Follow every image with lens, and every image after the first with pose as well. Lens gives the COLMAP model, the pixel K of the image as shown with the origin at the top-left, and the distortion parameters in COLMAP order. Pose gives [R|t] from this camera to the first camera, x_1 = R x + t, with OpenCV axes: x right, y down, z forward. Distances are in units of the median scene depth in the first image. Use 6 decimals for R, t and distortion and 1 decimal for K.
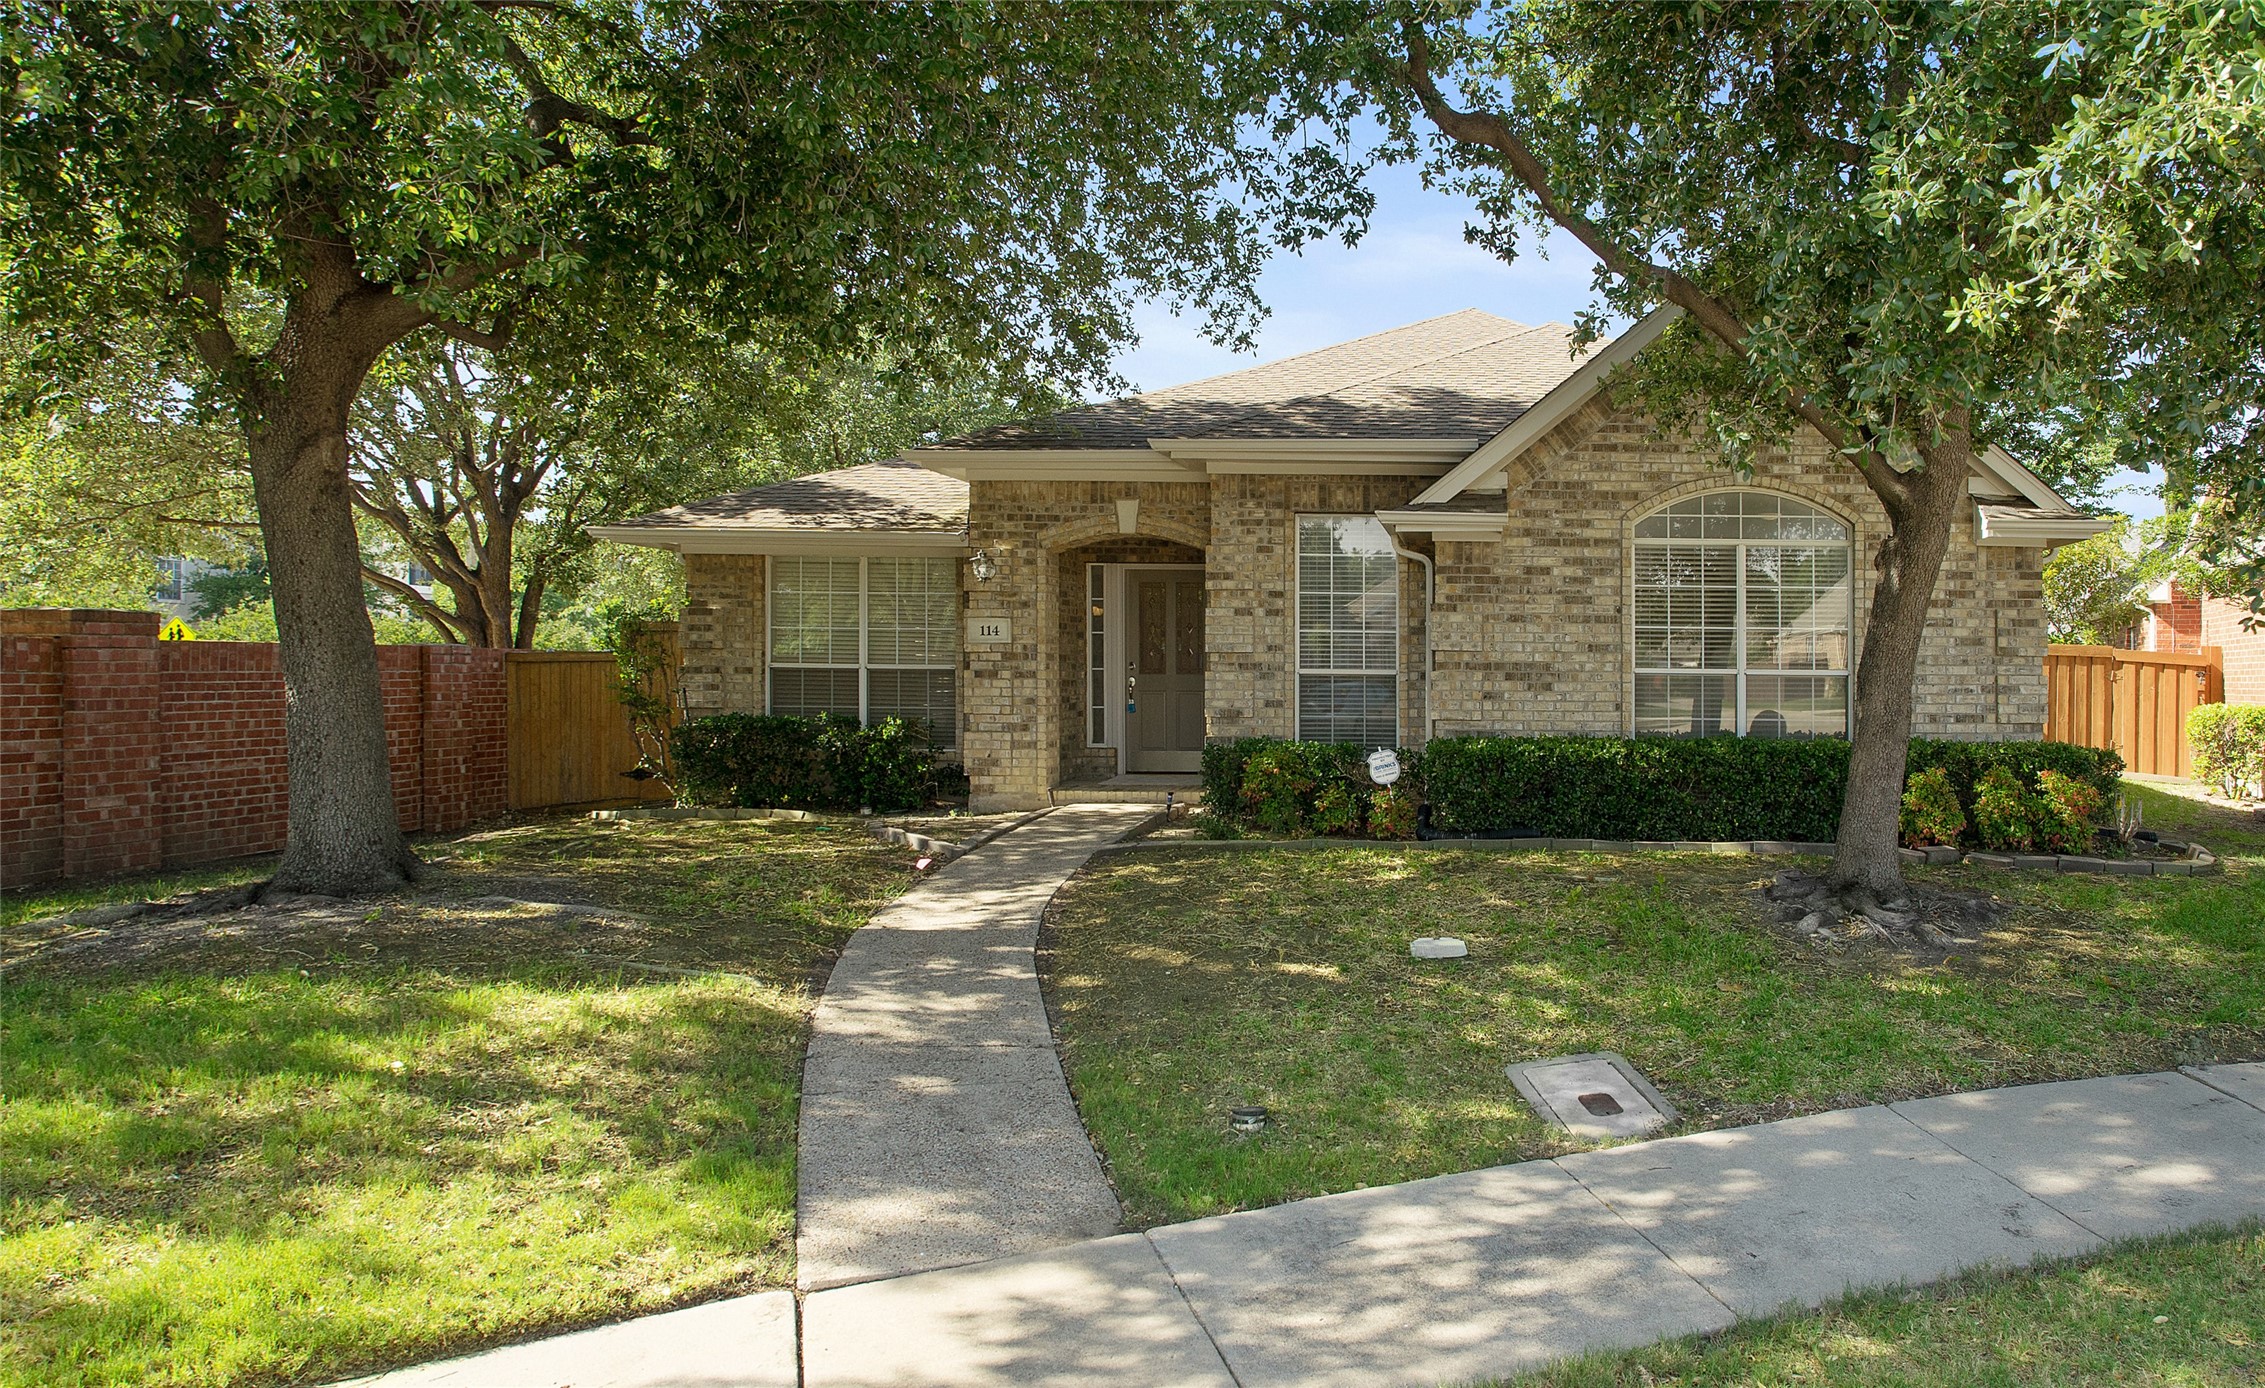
lens RADIAL K [[1098.7, 0, 1227.8], [0, 1098.7, 507.8], [0, 0, 1]] dist [0.001330, 0.000151]
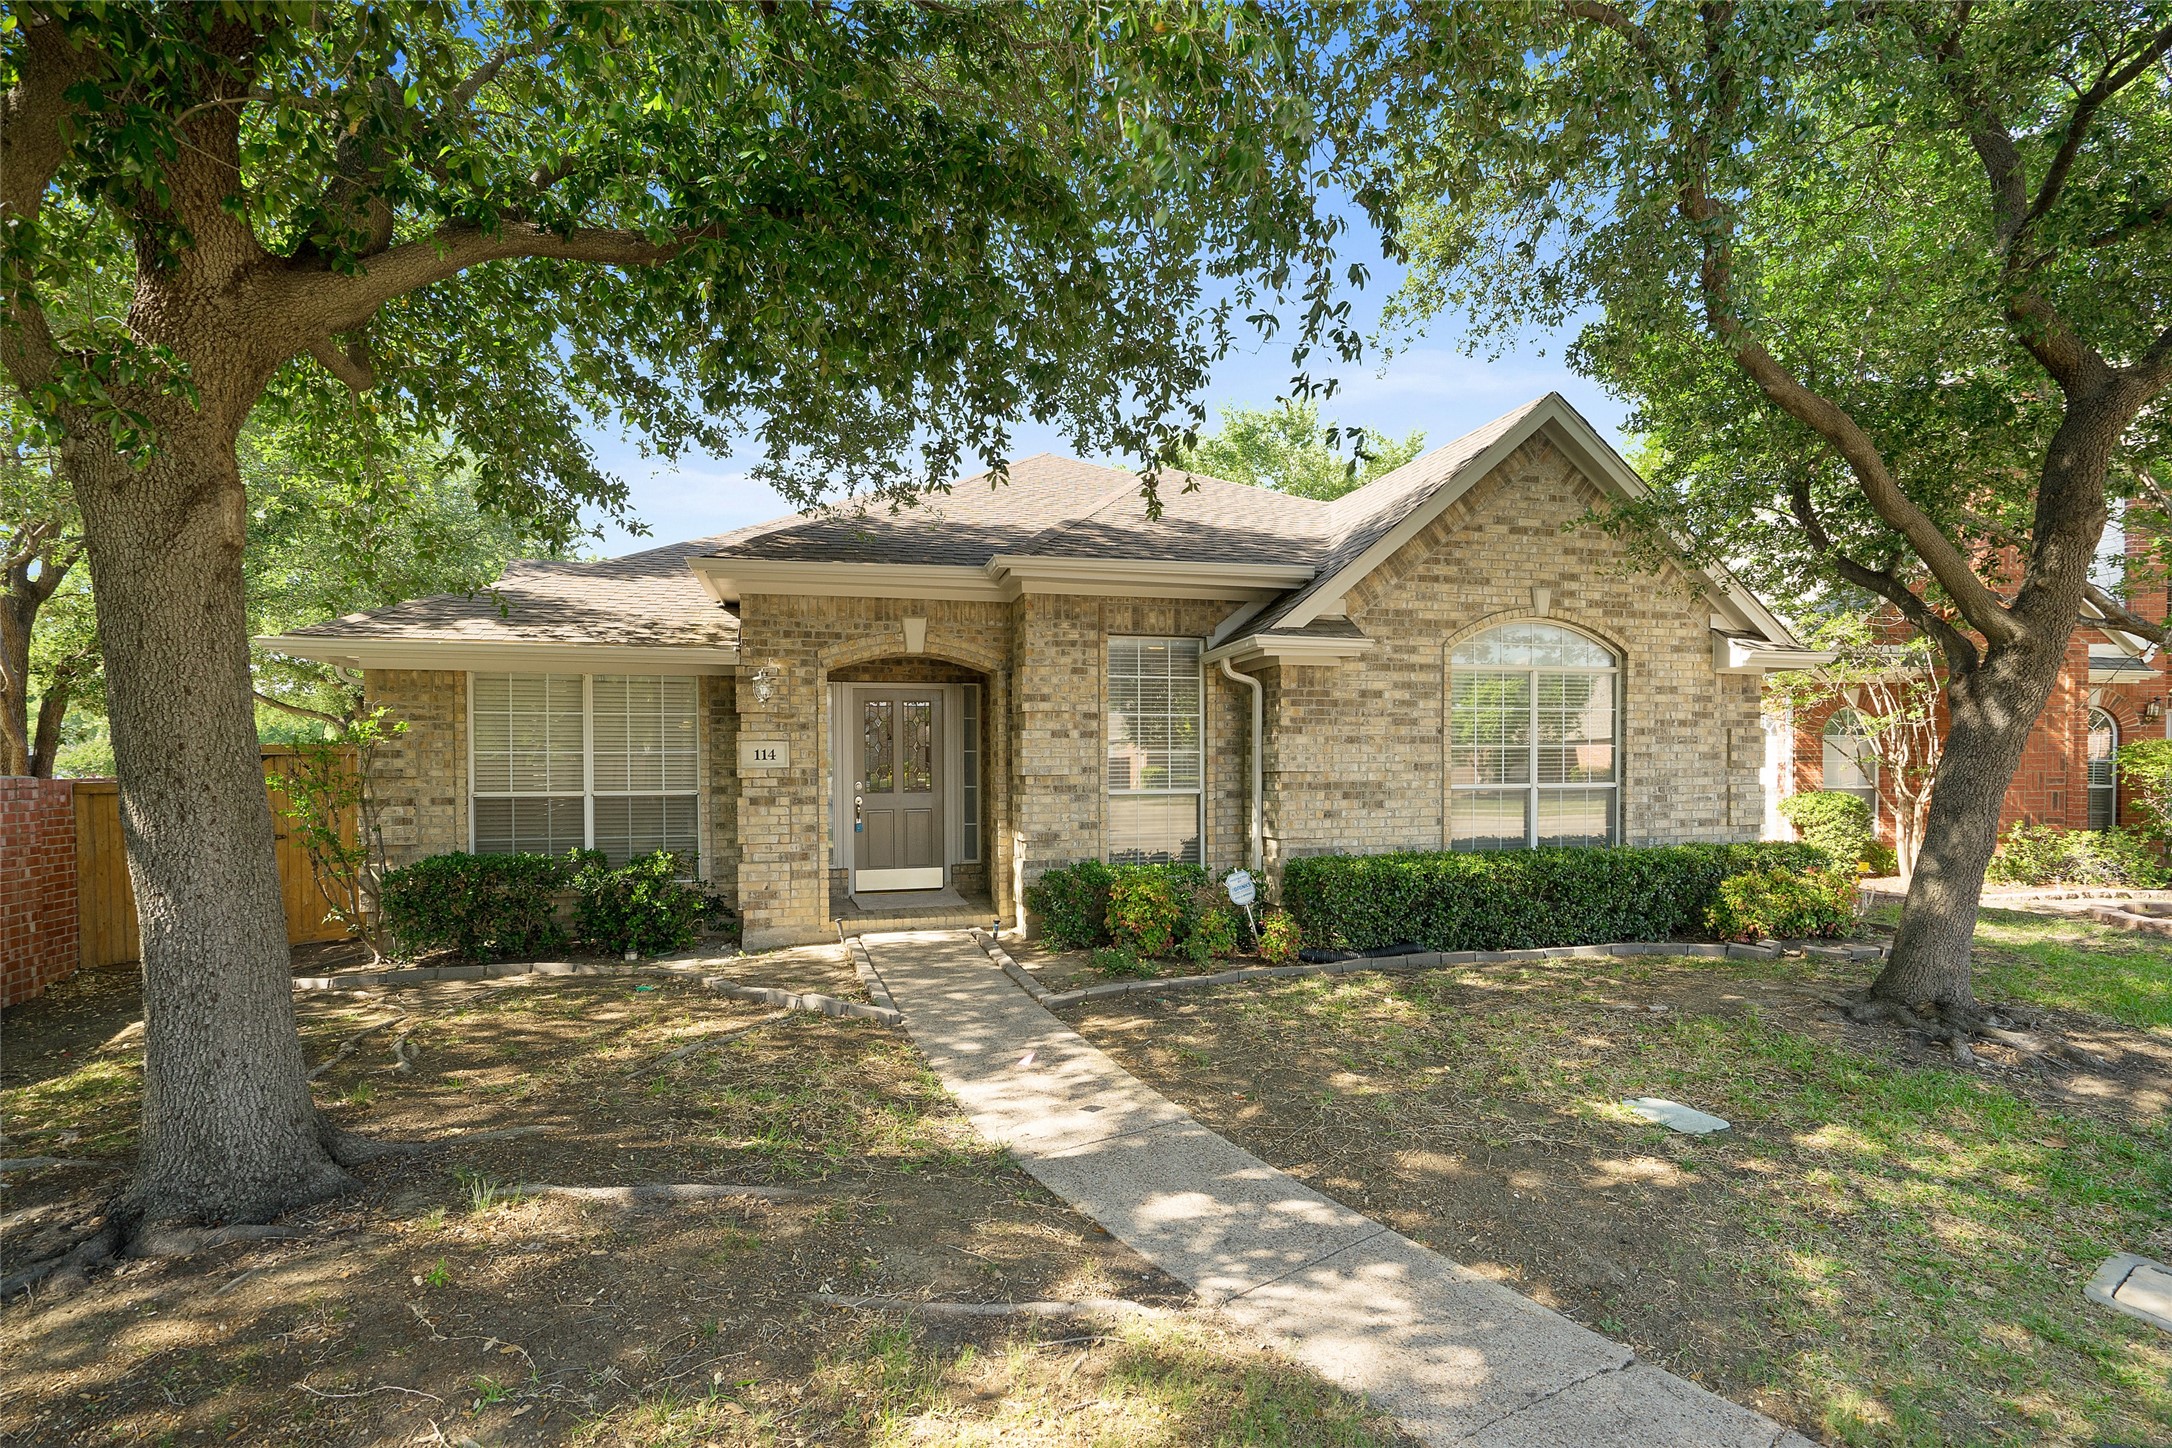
lens RADIAL K [[1001.2, 0, 1090.8], [0, 1001.2, 662.4], [0, 0, 1]] dist [-0.001520, 0.000597]
pose [[0.967456, 0.010271, 0.252832, -0.188060], [-0.018484, 0.999375, 0.030131, 0.002862], [-0.252365, -0.033824, 0.967041, 0.125083]]
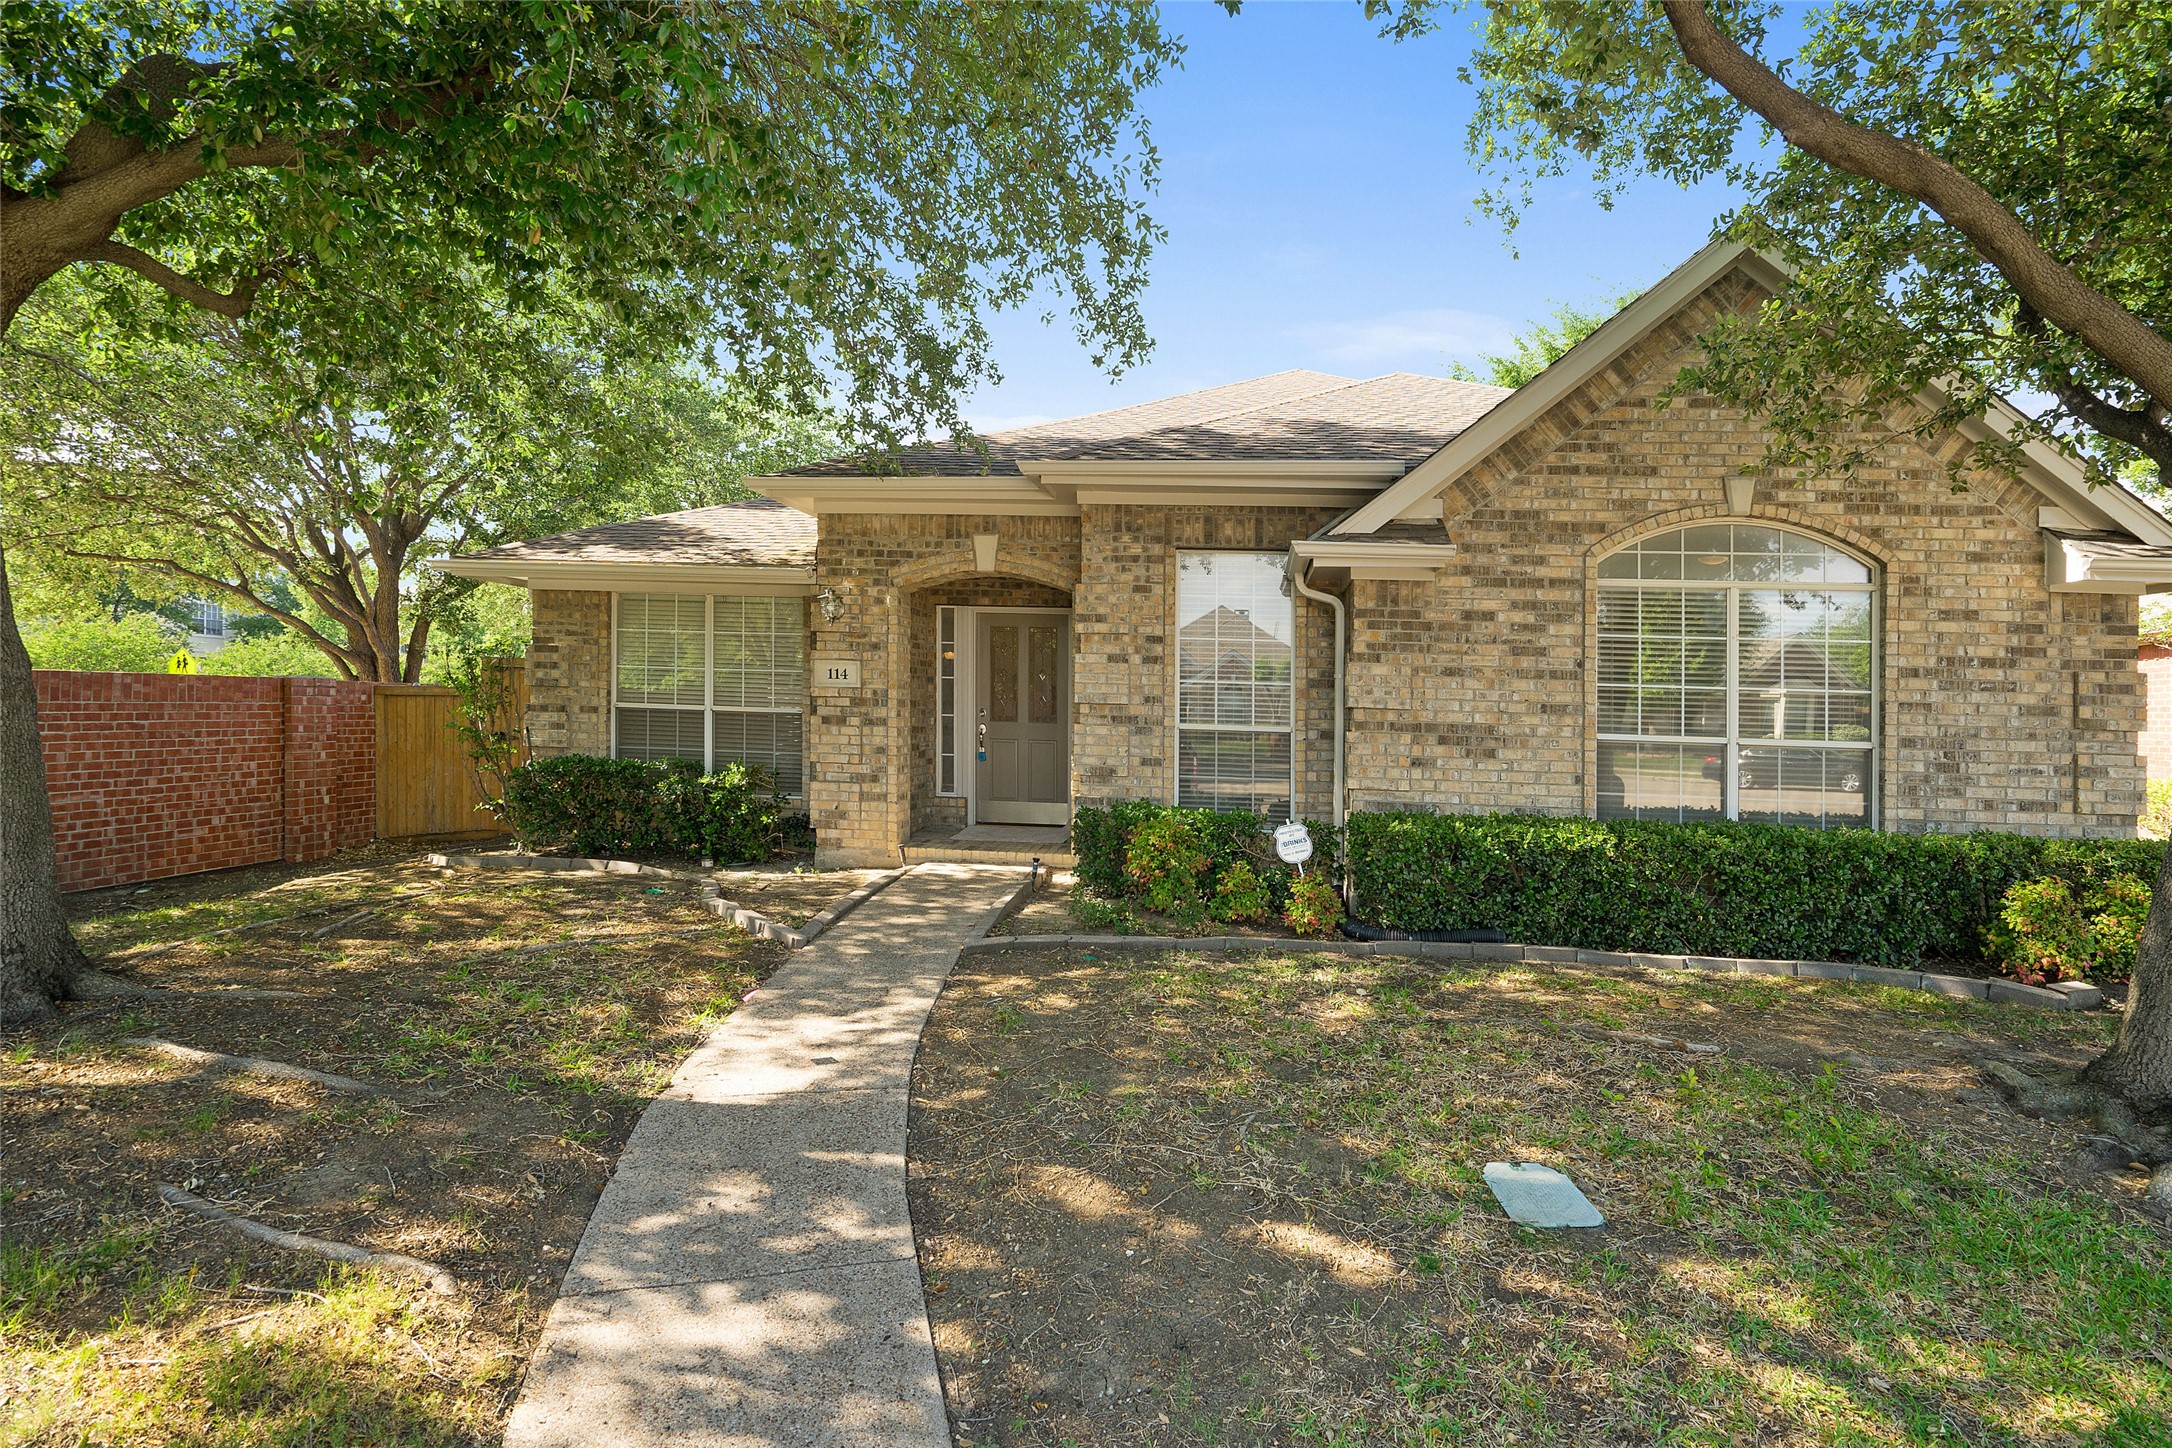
lens RADIAL K [[1045.7, 0, 967.9], [0, 1045.7, 574.4], [0, 0, 1]] dist [0.000050, -0.000534]
pose [[0.995949, 0.010260, -0.089330, -0.032054], [-0.008949, 0.999847, 0.015059, 0.014629], [0.089471, -0.014198, 0.995888, 0.143266]]
